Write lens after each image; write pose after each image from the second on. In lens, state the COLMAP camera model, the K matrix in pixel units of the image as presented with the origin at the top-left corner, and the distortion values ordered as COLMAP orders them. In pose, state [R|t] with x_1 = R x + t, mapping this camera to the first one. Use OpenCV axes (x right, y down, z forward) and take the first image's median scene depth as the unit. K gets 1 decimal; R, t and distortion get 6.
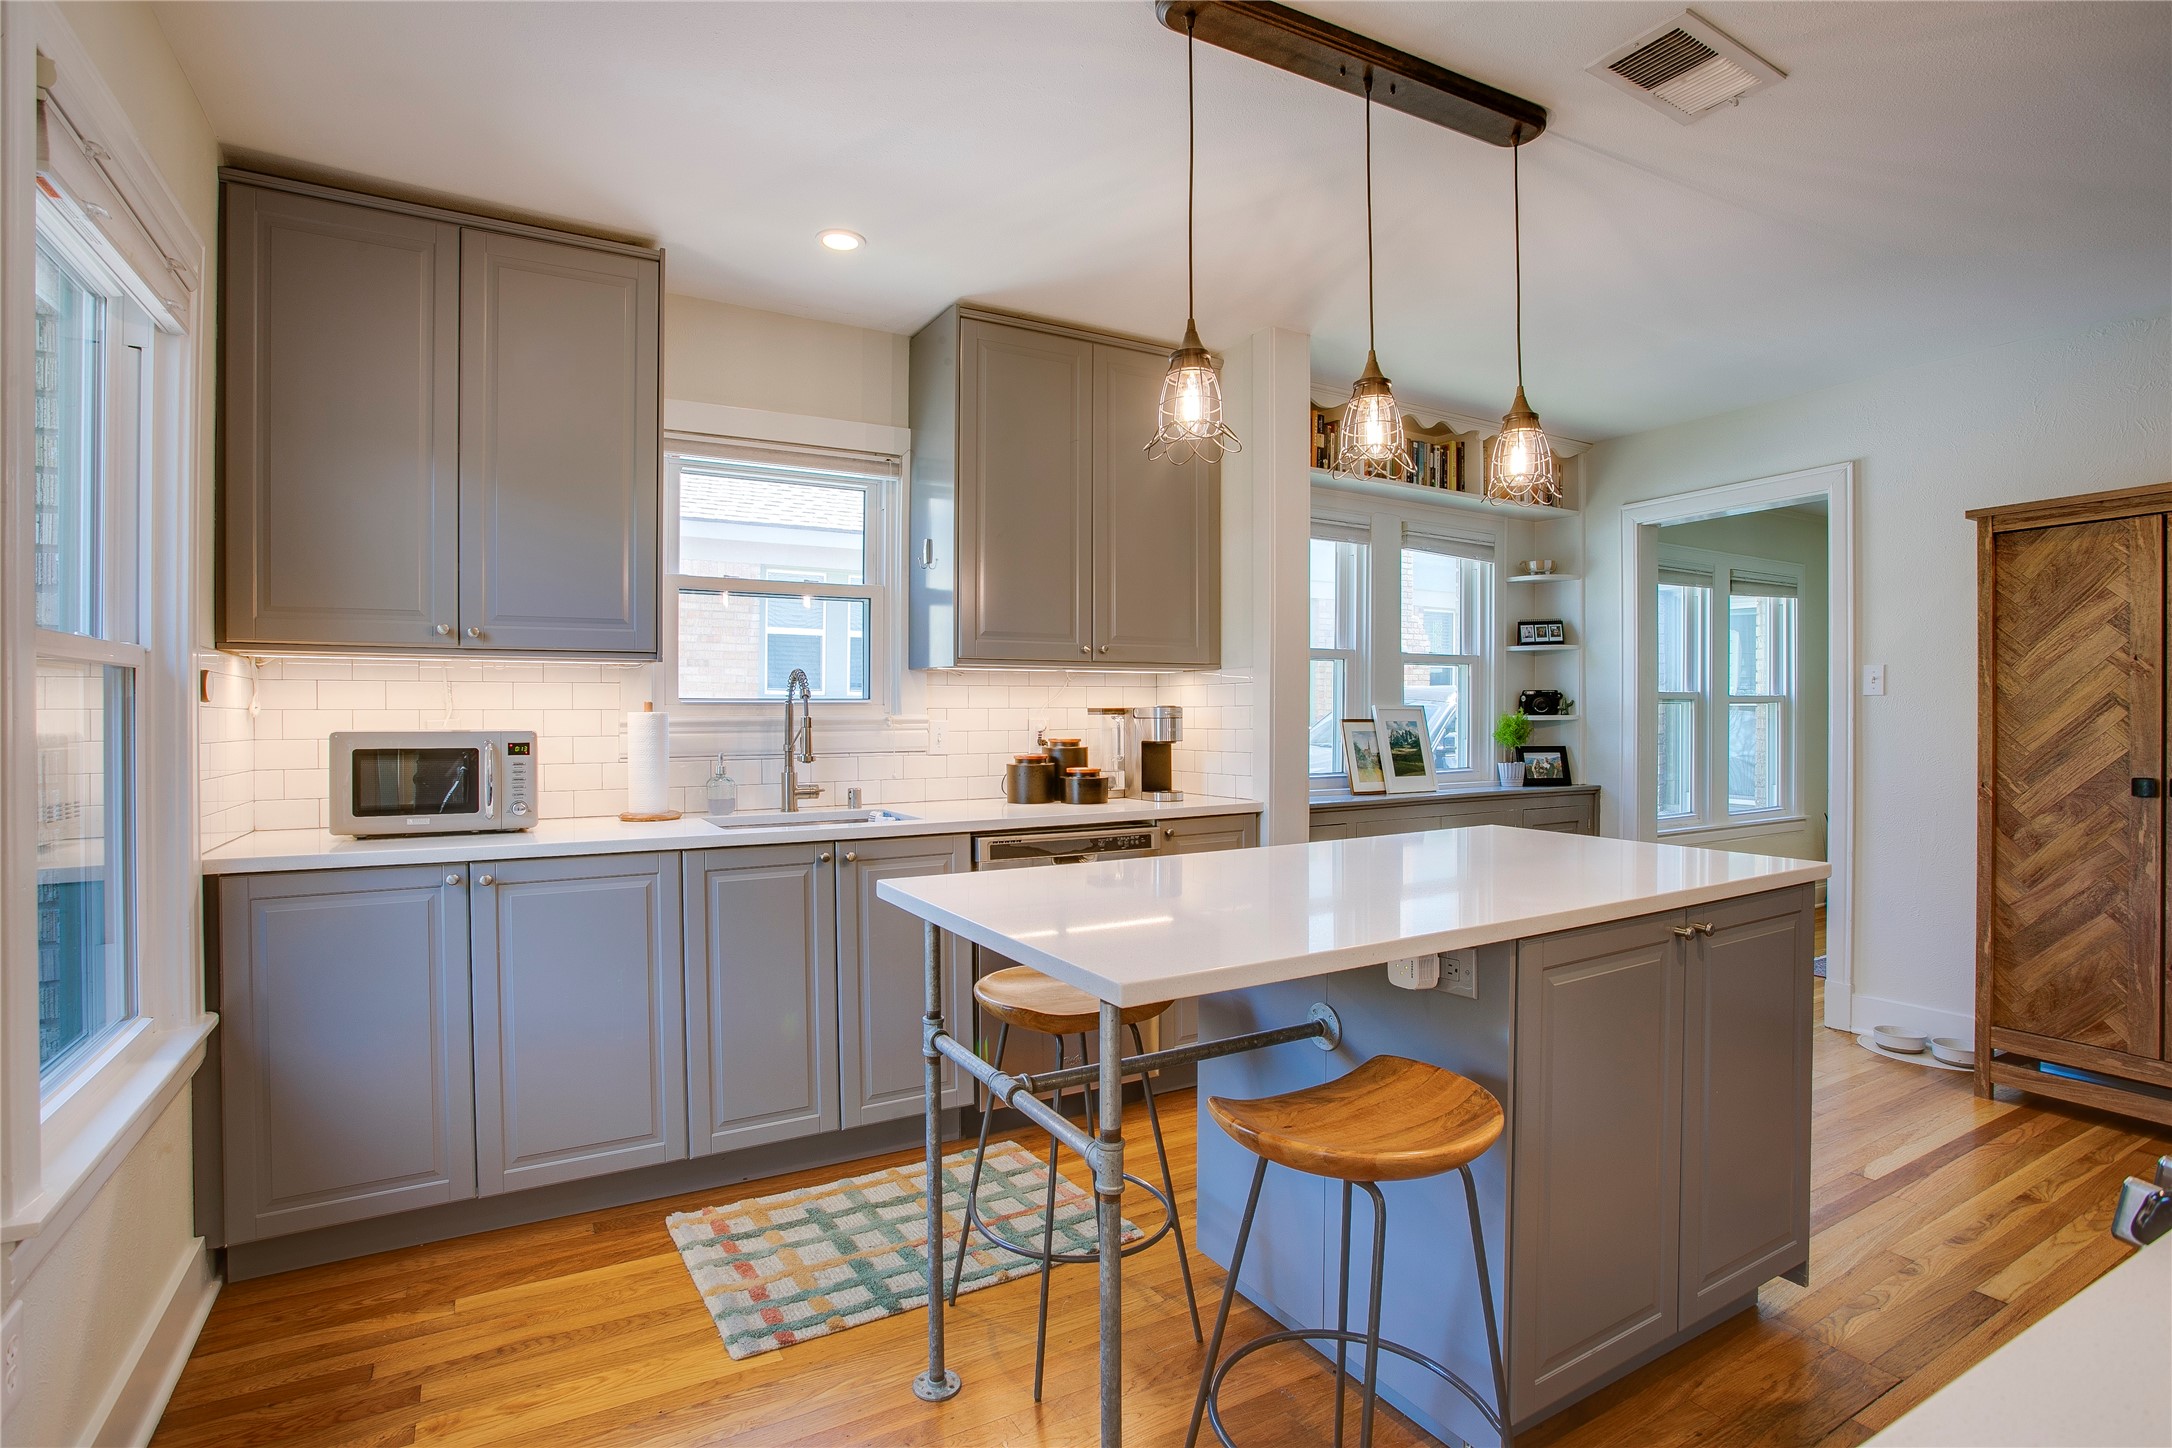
lens RADIAL K [[1071.4, 0, 1098.7], [0, 1071.4, 720.1], [0, 0, 1]] dist [-0.032985, 0.000191]
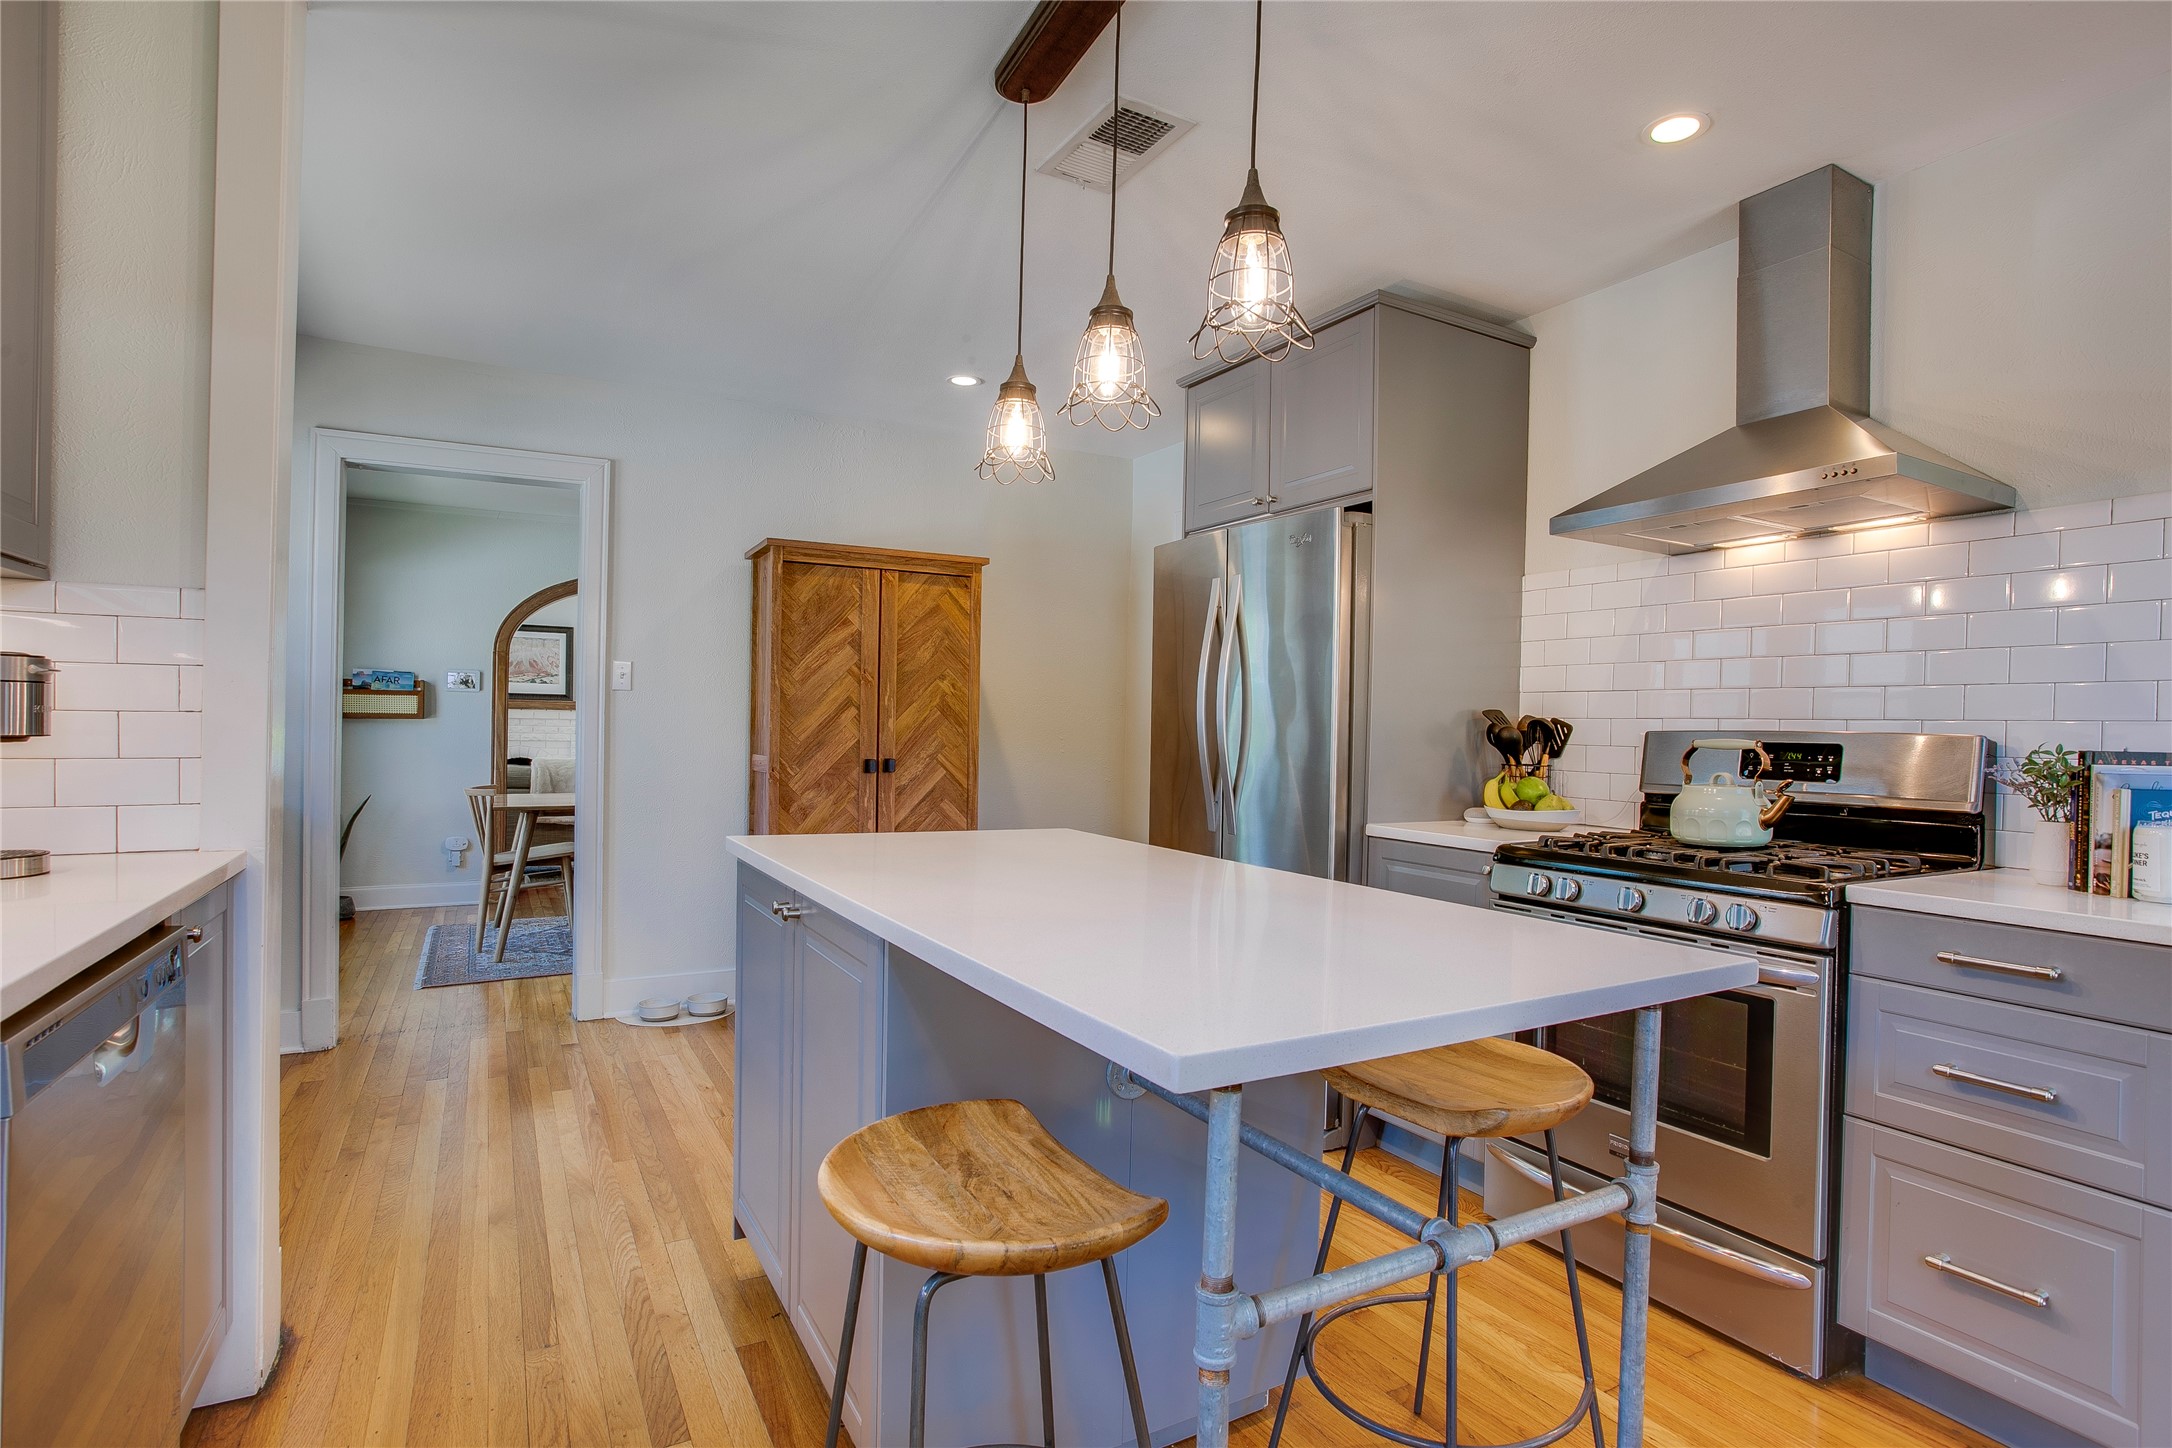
lens RADIAL K [[1071.4, 0, 1098.7], [0, 1071.4, 720.1], [0, 0, 1]] dist [-0.032985, 0.000191]
pose [[0.020488, 0.010032, 0.999740, -0.396591], [-0.013061, 0.999867, -0.009766, 0.013534], [-0.999705, -0.012858, 0.020617, 0.653781]]
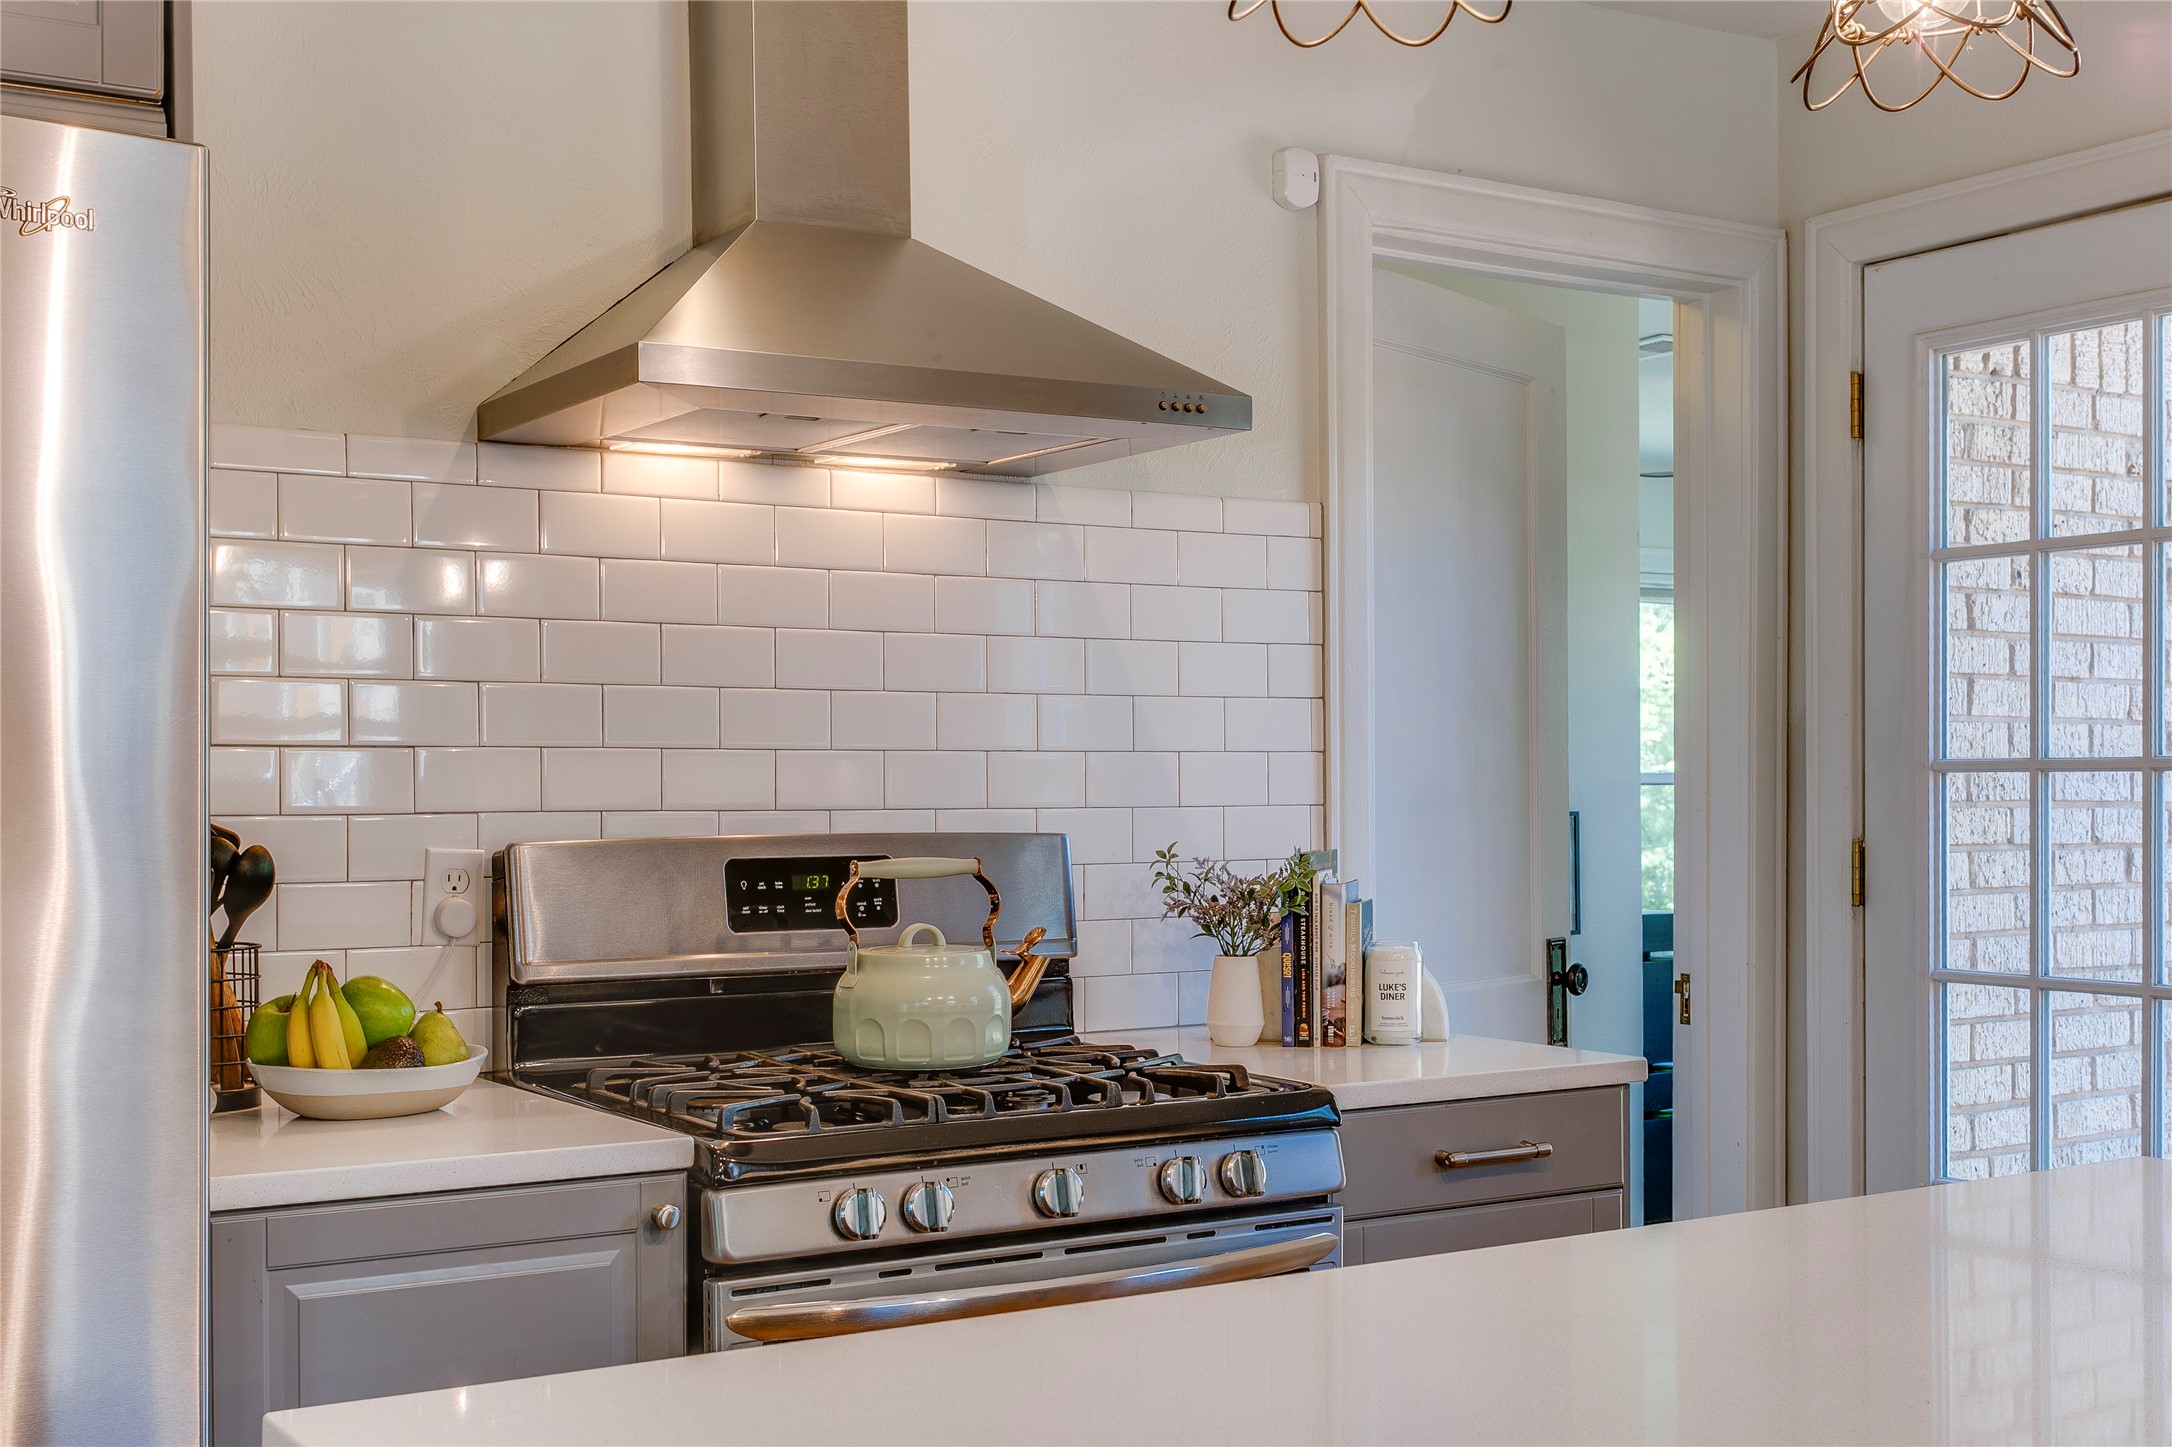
lens RADIAL K [[2526.7, 0, 1082.7], [0, 2526.7, 787.8], [0, 0, 1]] dist [0.016294, 0.012215]
pose [[-0.999100, 0.006334, -0.041945, 0.353937], [0.005917, 0.999932, 0.010060, -0.021328], [0.042005, 0.009802, -0.999069, 1.157131]]
